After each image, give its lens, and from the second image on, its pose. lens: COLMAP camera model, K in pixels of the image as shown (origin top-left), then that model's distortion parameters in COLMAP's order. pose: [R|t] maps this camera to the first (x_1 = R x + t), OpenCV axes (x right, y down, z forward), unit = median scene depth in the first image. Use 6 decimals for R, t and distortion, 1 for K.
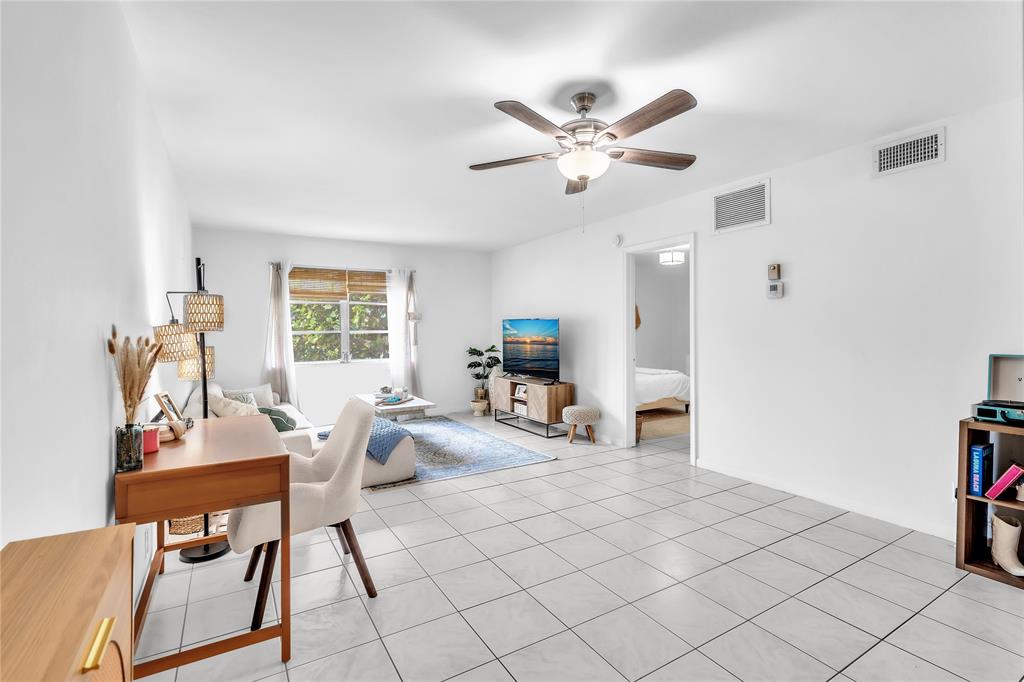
lens RADIAL K [[465.9, 0, 502.1], [0, 465.9, 332.1], [0, 0, 1]] dist [-0.005508, 0.000663]
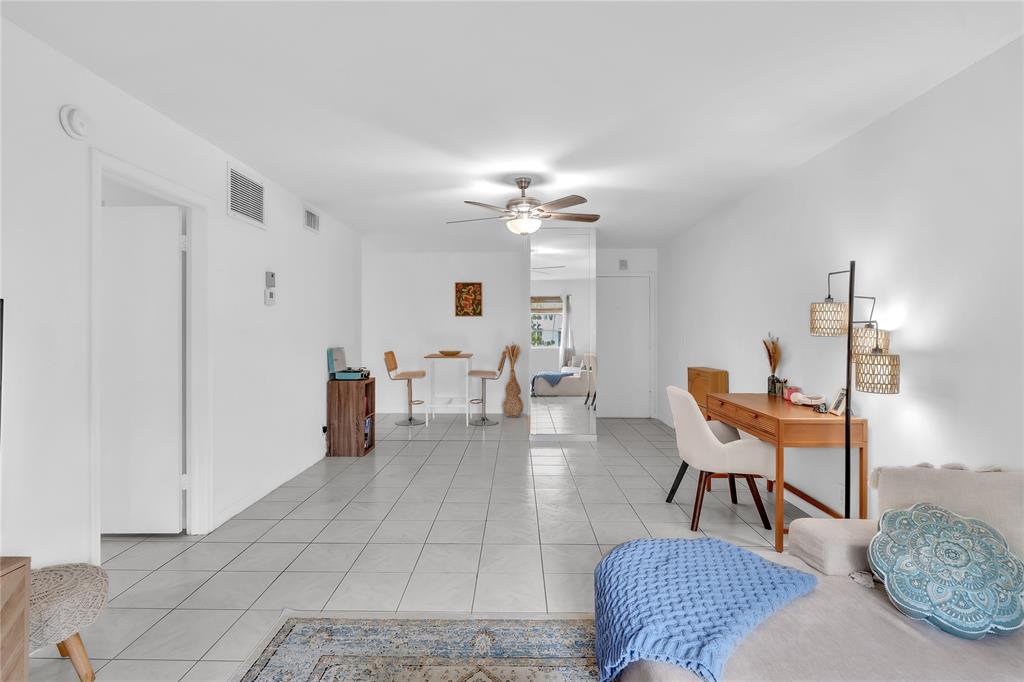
lens RADIAL K [[488.8, 0, 506.2], [0, 488.8, 325.9], [0, 0, 1]] dist [-0.006202, 0.003936]
pose [[-0.849851, 0.010014, 0.526927, -0.263271], [0.004851, 0.999926, -0.011178, -0.007815], [-0.527000, -0.006944, -0.849837, 1.035558]]
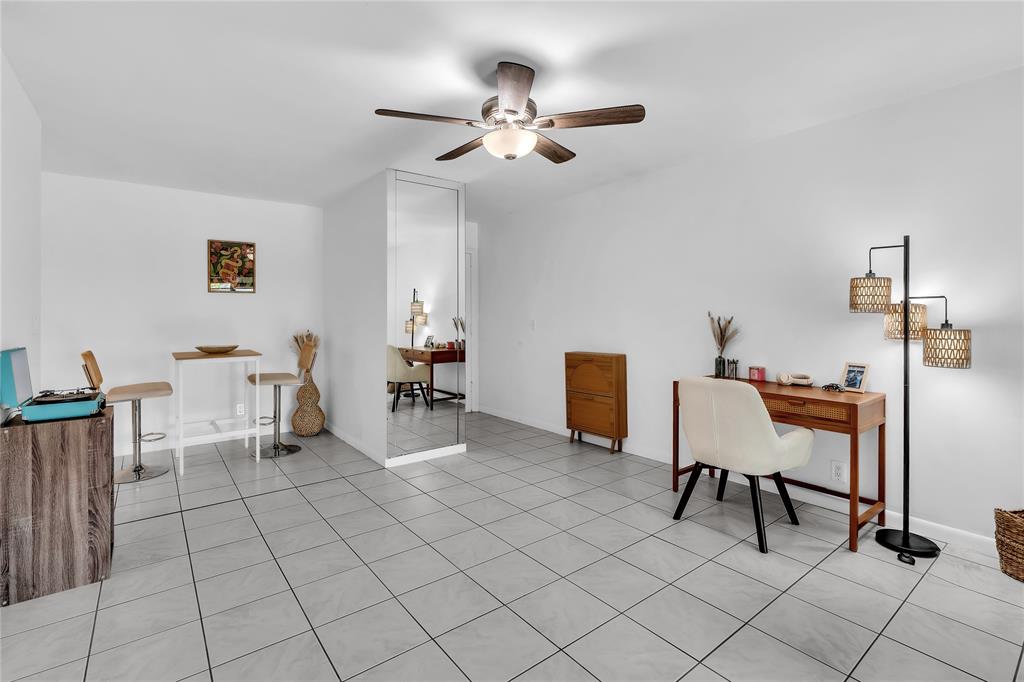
lens RADIAL K [[465.9, 0, 504.1], [0, 465.9, 311.5], [0, 0, 1]] dist [-0.005508, 0.000663]
pose [[-0.992424, 0.008014, -0.122595, 0.138496], [0.009594, 0.999878, -0.012303, -0.000127], [0.122482, -0.013386, -0.992381, 0.850757]]
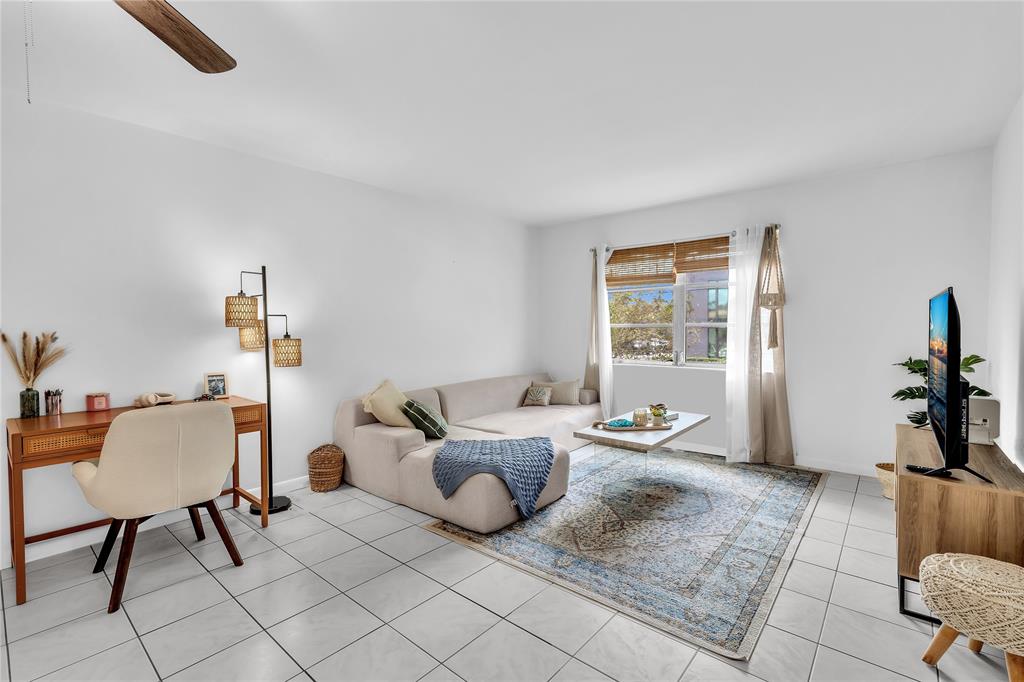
lens RADIAL K [[453.9, 0, 506.1], [0, 453.9, 344.2], [0, 0, 1]] dist [-0.007762, 0.002198]
pose [[0.318759, 0.043261, -0.946848, 0.313253], [0.002565, 0.998915, 0.046504, -0.004837], [0.947832, -0.017252, 0.318302, 0.560182]]
